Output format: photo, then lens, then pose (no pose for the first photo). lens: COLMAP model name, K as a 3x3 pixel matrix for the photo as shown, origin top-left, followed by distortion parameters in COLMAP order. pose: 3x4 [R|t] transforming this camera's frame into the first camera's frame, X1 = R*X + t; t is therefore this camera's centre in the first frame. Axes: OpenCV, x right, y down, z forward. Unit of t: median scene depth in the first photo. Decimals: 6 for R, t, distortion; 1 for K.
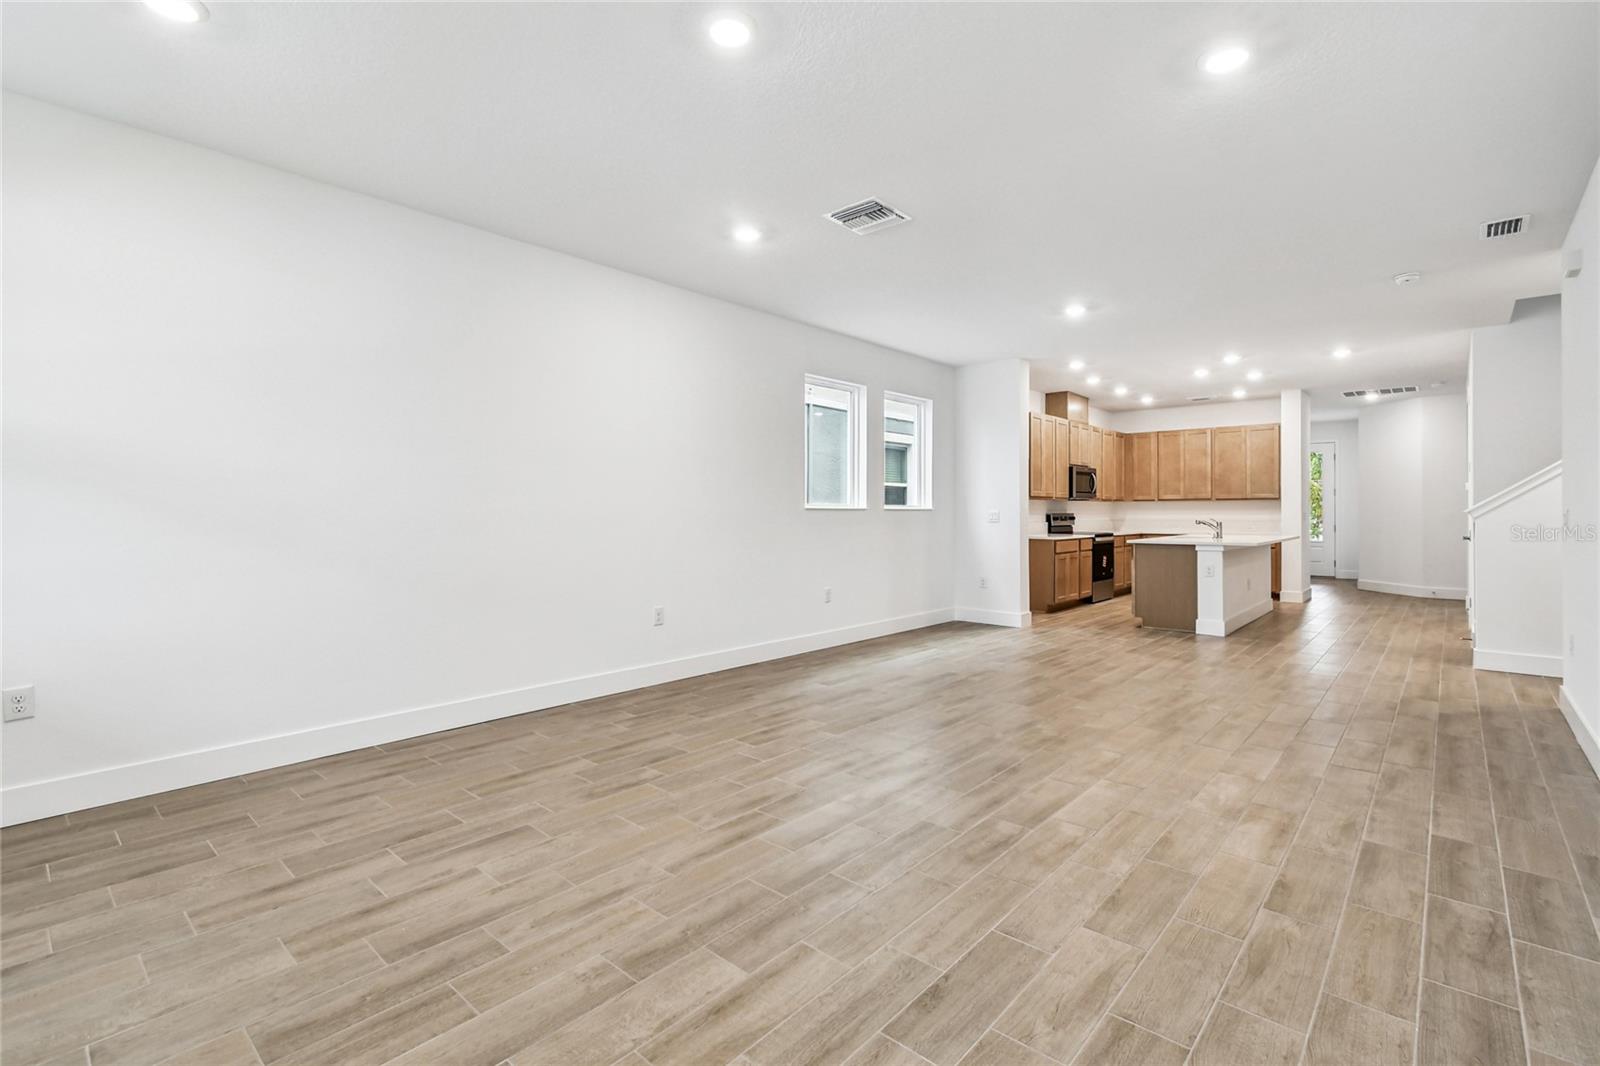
lens RADIAL K [[728.9, 0, 830.8], [0, 728.9, 506.7], [0, 0, 1]] dist [0.000405, -0.001703]
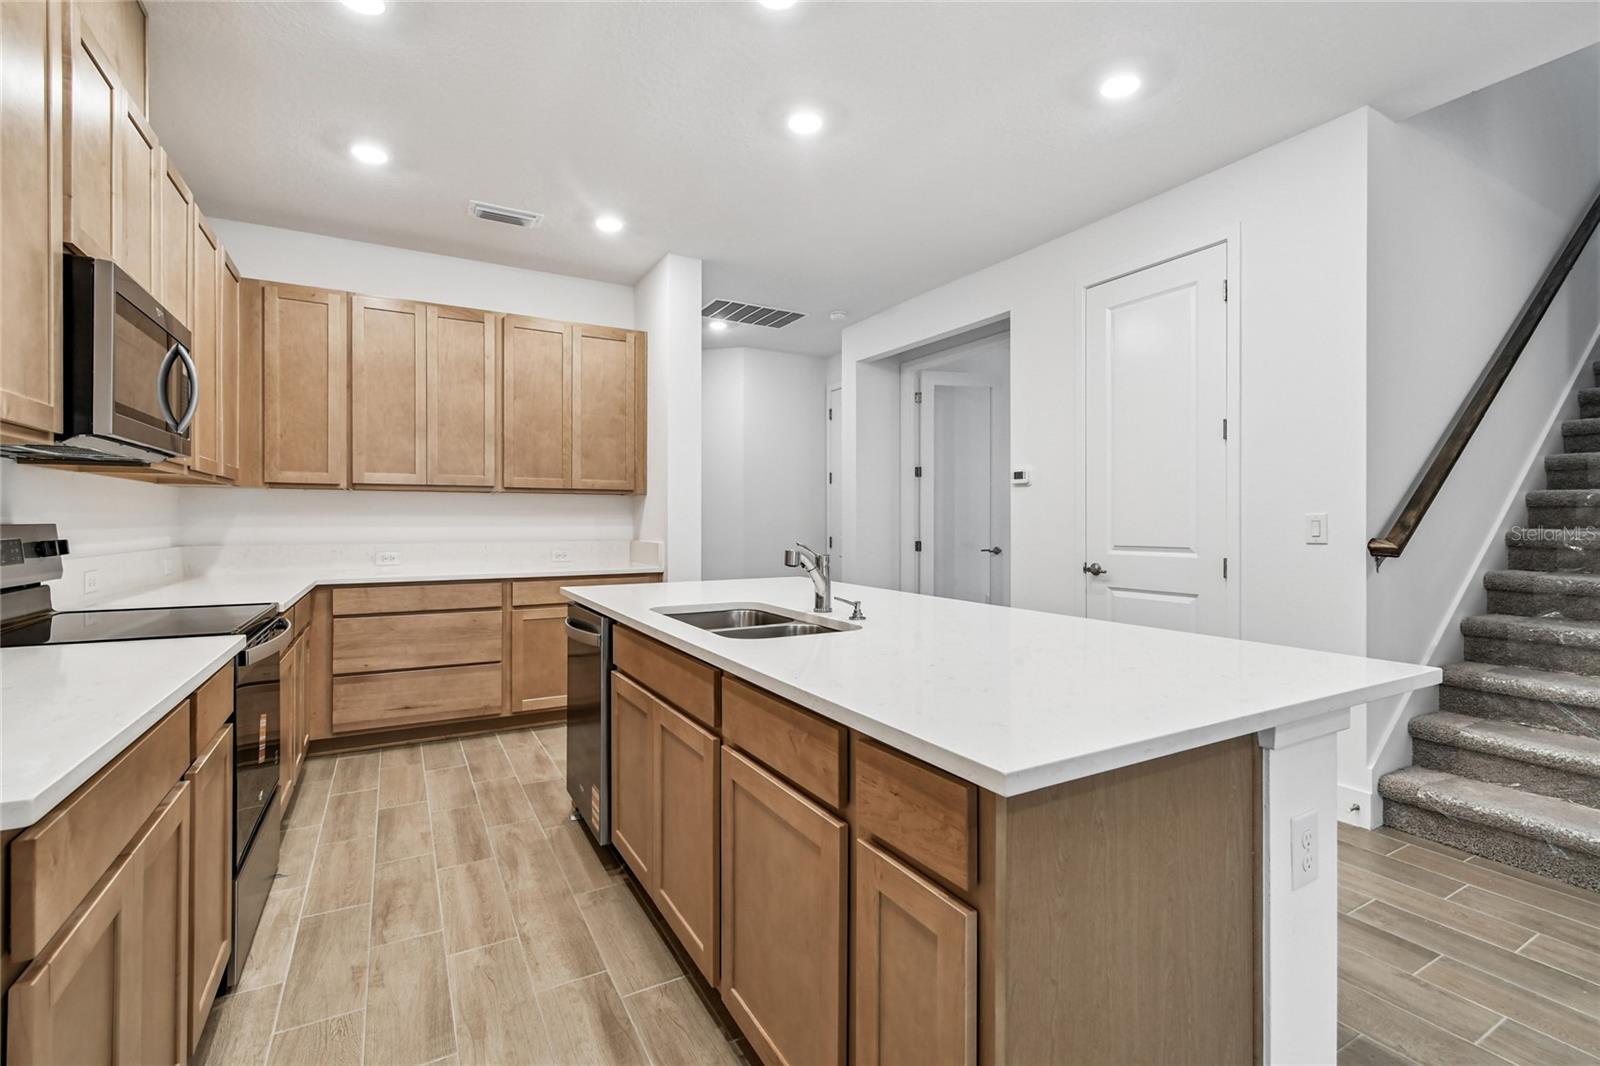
lens RADIAL K [[728.9, 0, 804.8], [0, 728.9, 531.7], [0, 0, 1]] dist [0.000405, -0.001703]
pose [[0.359493, -0.015418, 0.933020, 0.727138], [-0.007524, 0.999783, 0.019421, 0.017425], [-0.933118, -0.014001, 0.359299, 2.455895]]
